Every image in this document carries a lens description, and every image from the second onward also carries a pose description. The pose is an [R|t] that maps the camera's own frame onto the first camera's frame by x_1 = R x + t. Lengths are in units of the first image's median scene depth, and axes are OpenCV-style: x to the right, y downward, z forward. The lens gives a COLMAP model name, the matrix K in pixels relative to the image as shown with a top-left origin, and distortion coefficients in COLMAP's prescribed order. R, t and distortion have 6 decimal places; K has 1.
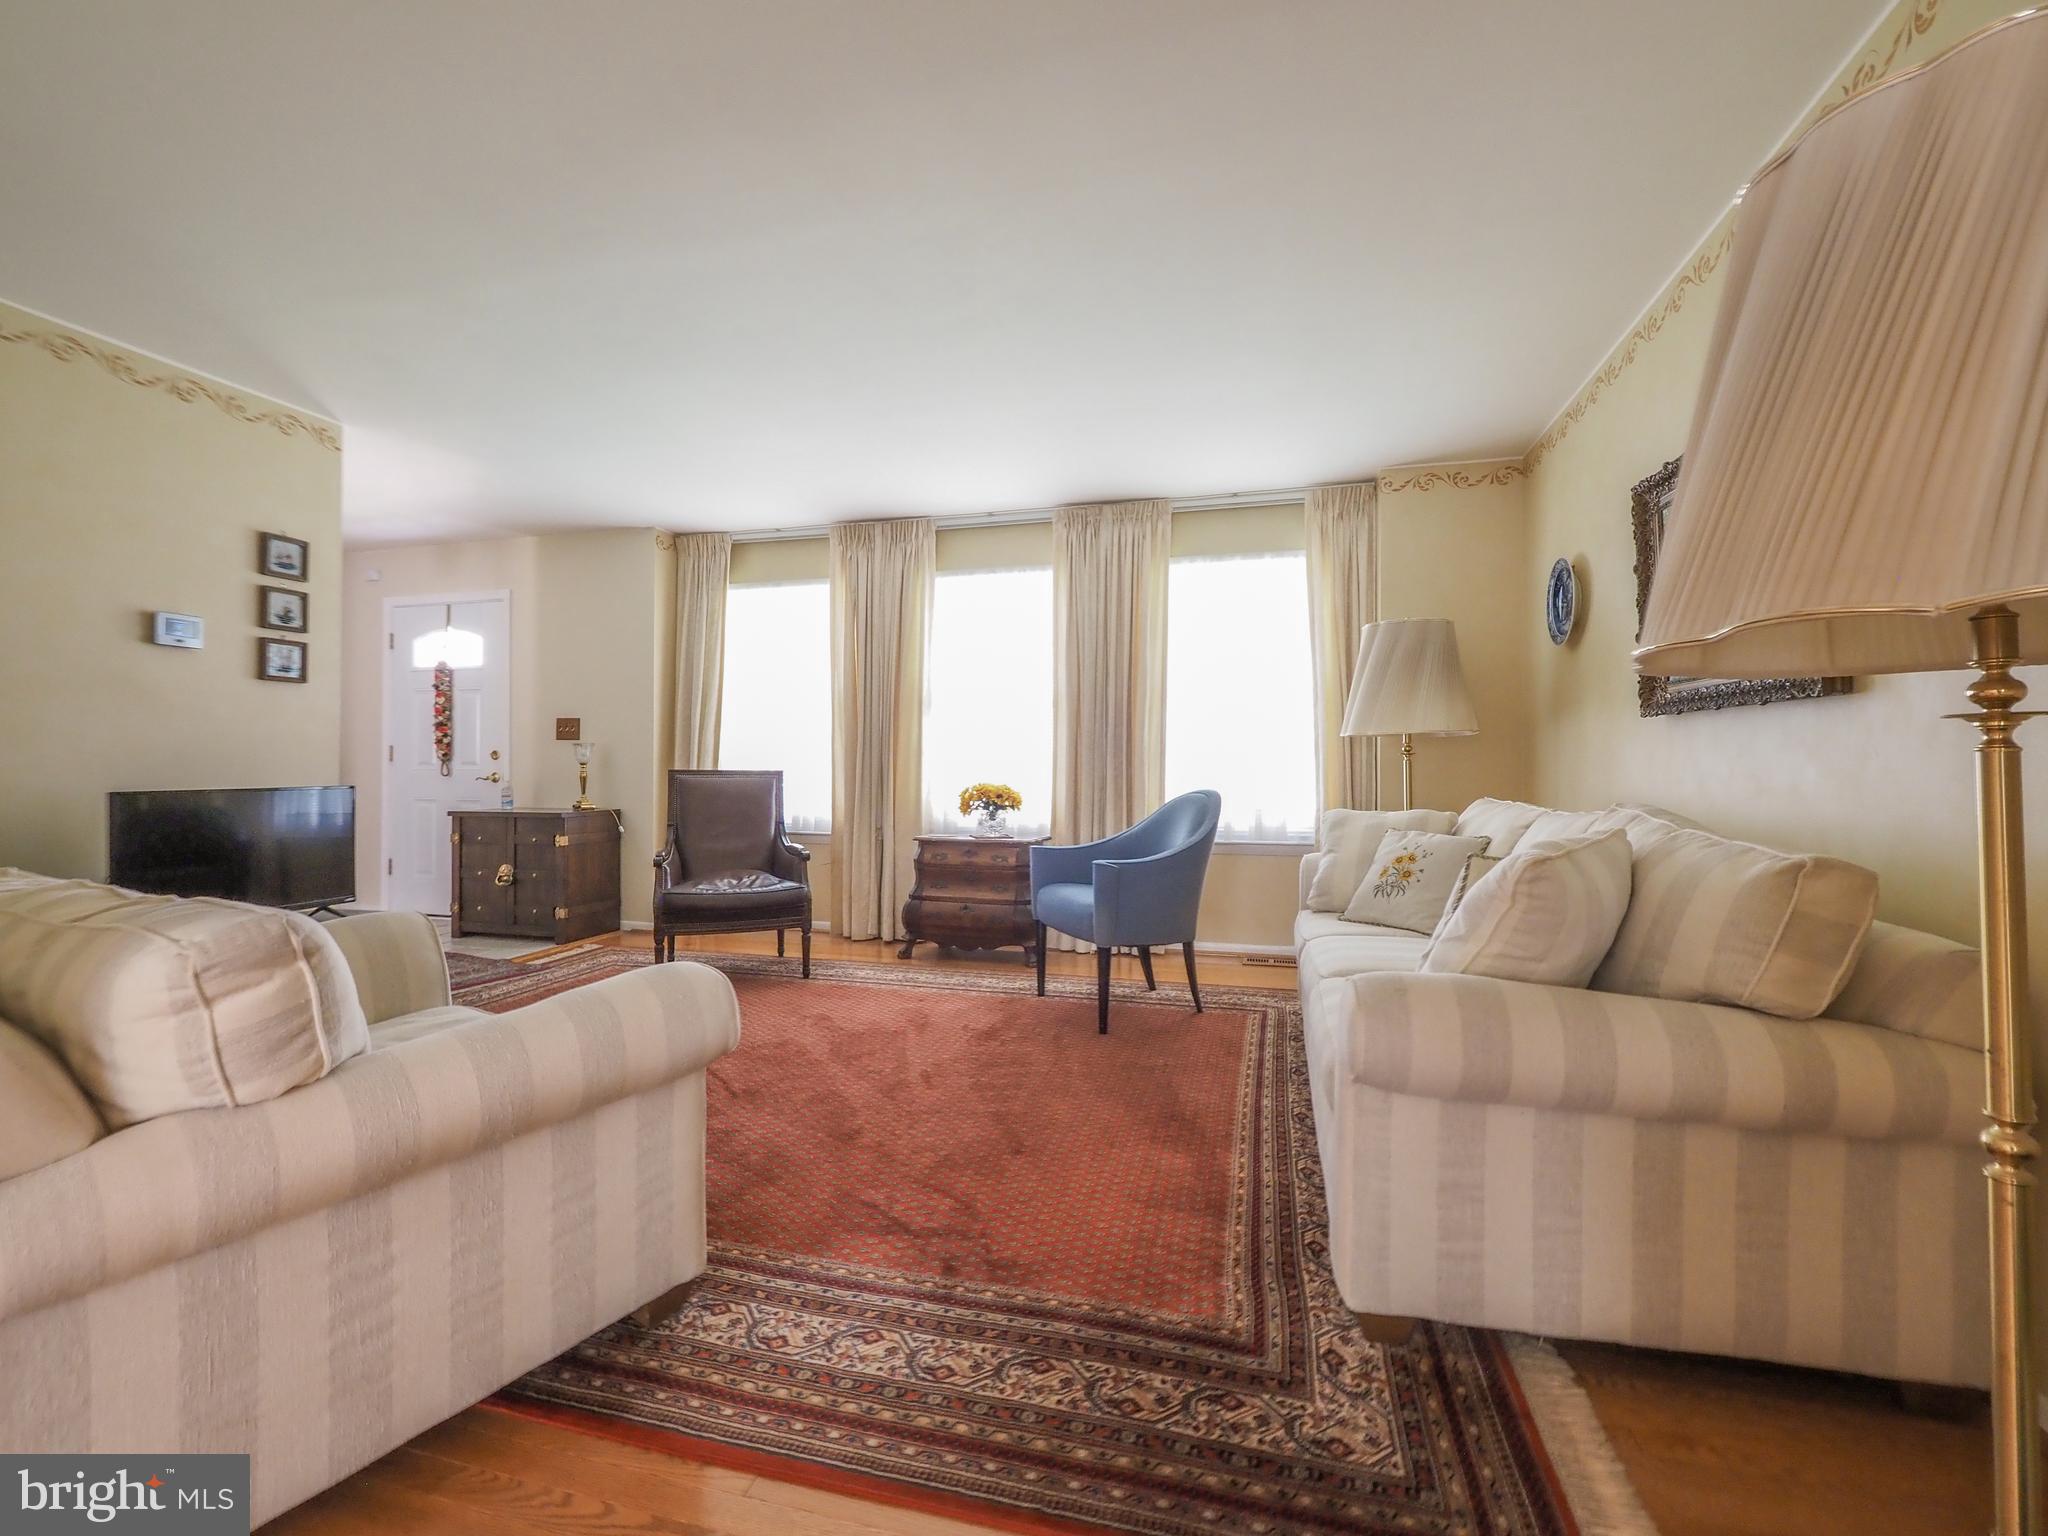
lens RADIAL K [[858.5, 0, 1012.8], [0, 858.5, 761.7], [0, 0, 1]] dist [-0.005186, -0.000823]
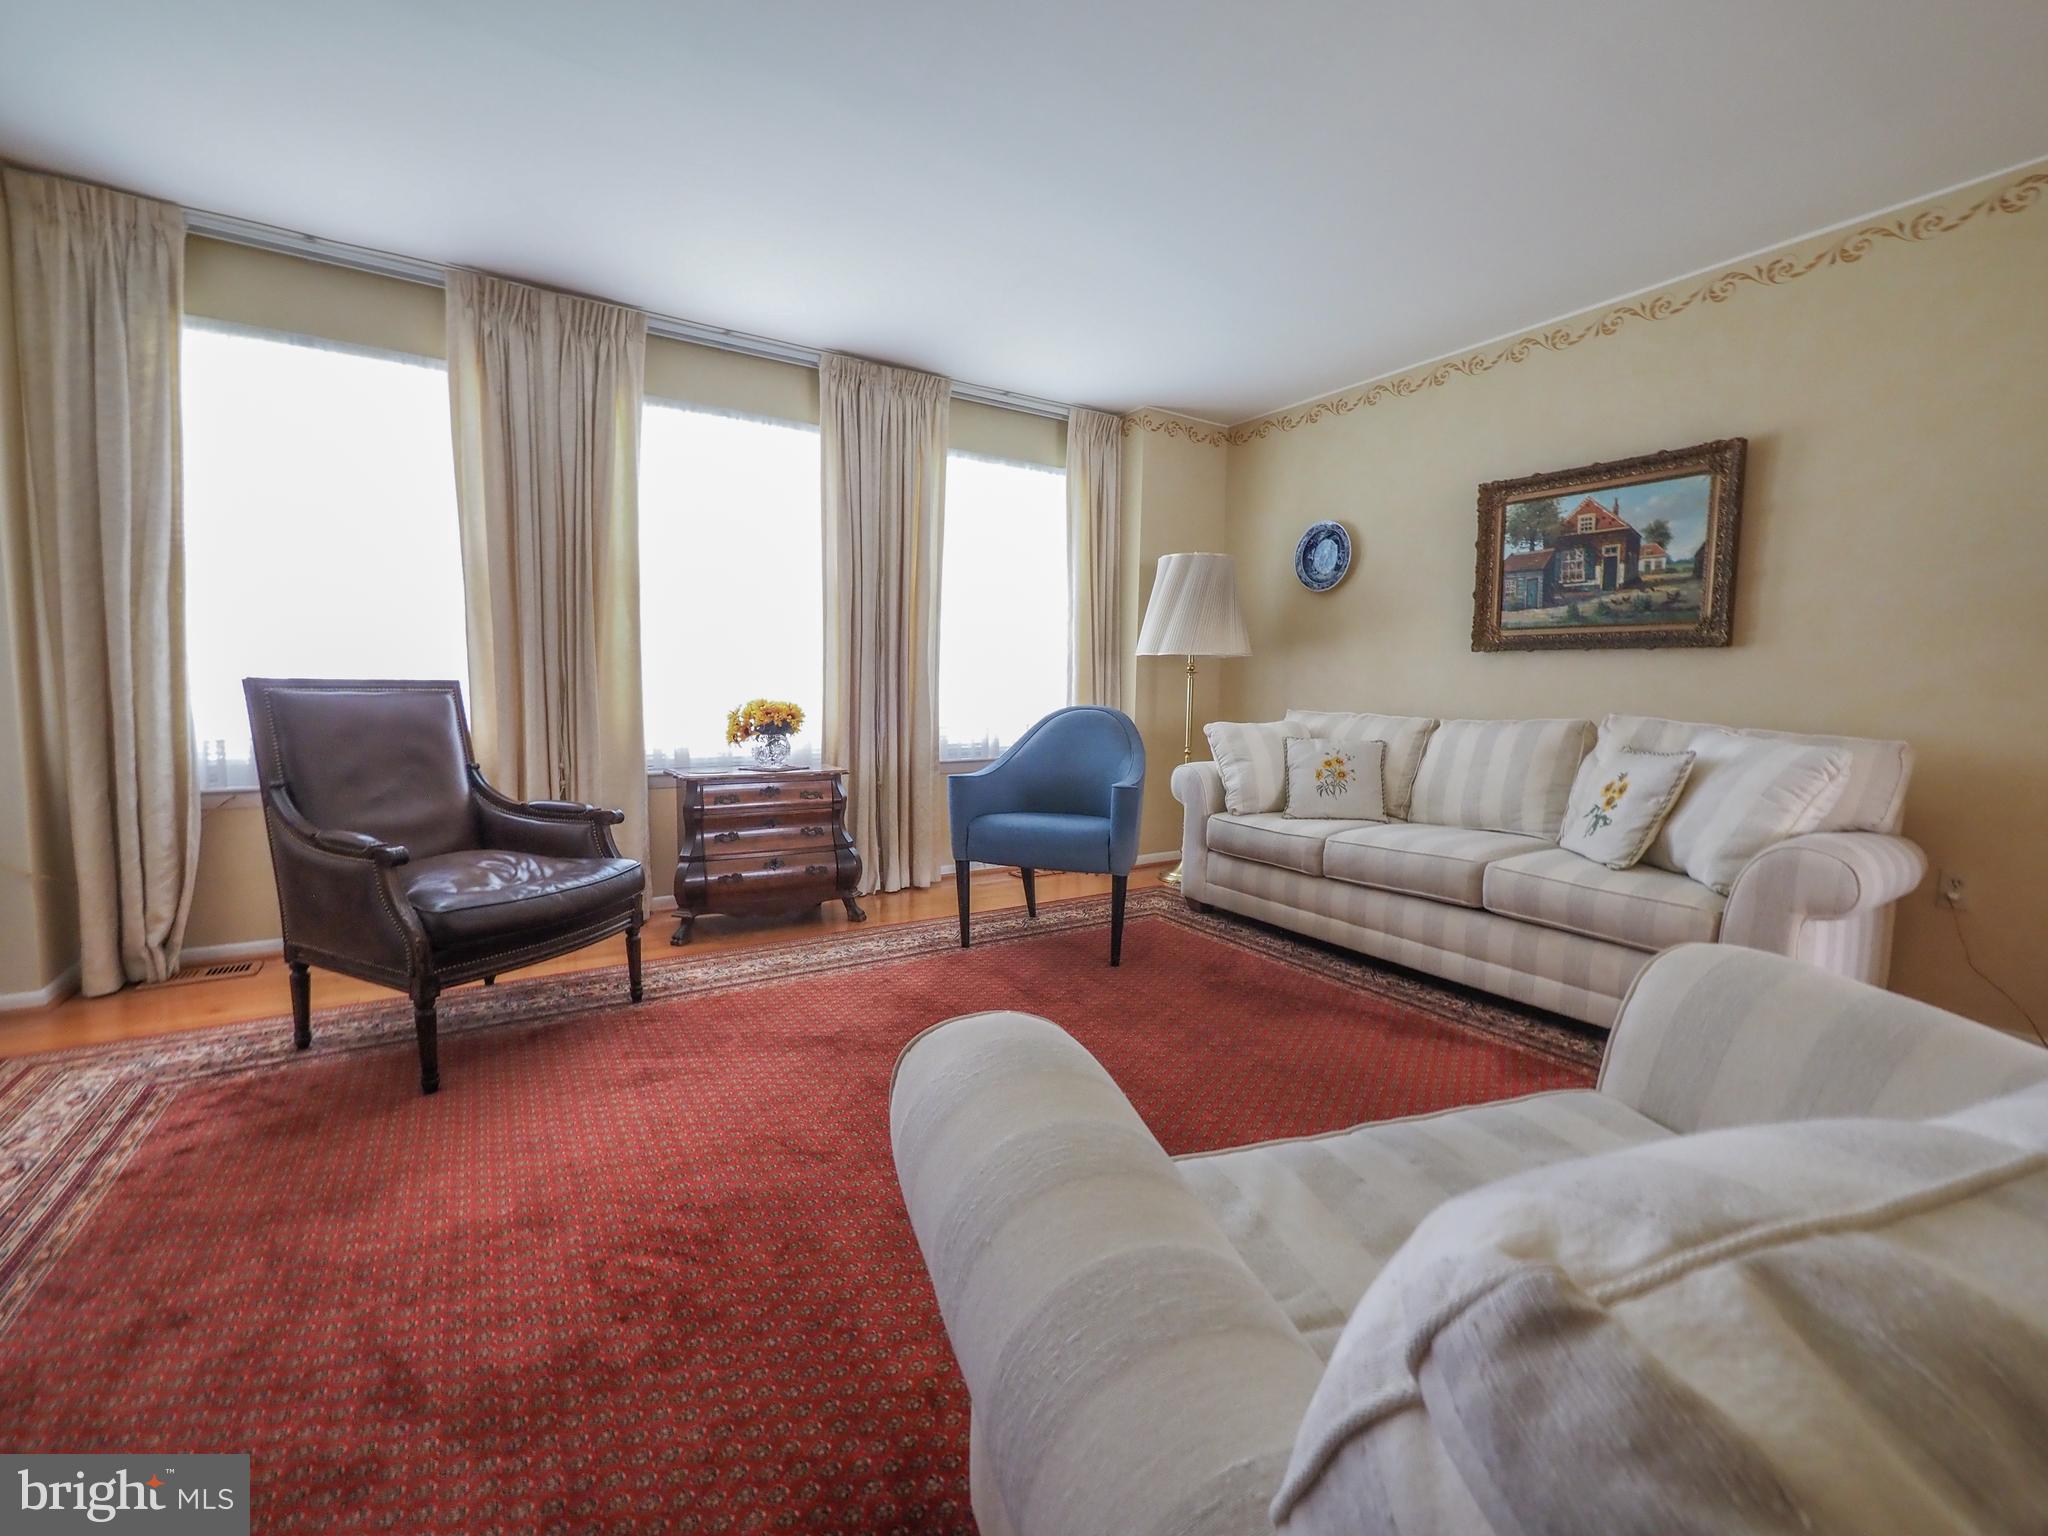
lens RADIAL K [[858.5, 0, 1014.2], [0, 858.5, 764.9], [0, 0, 1]] dist [-0.005186, -0.000823]
pose [[0.680857, -0.061094, 0.729864, -0.523404], [-0.016041, 0.995032, 0.098254, 0.004244], [-0.732241, -0.078605, 0.676494, 0.370467]]
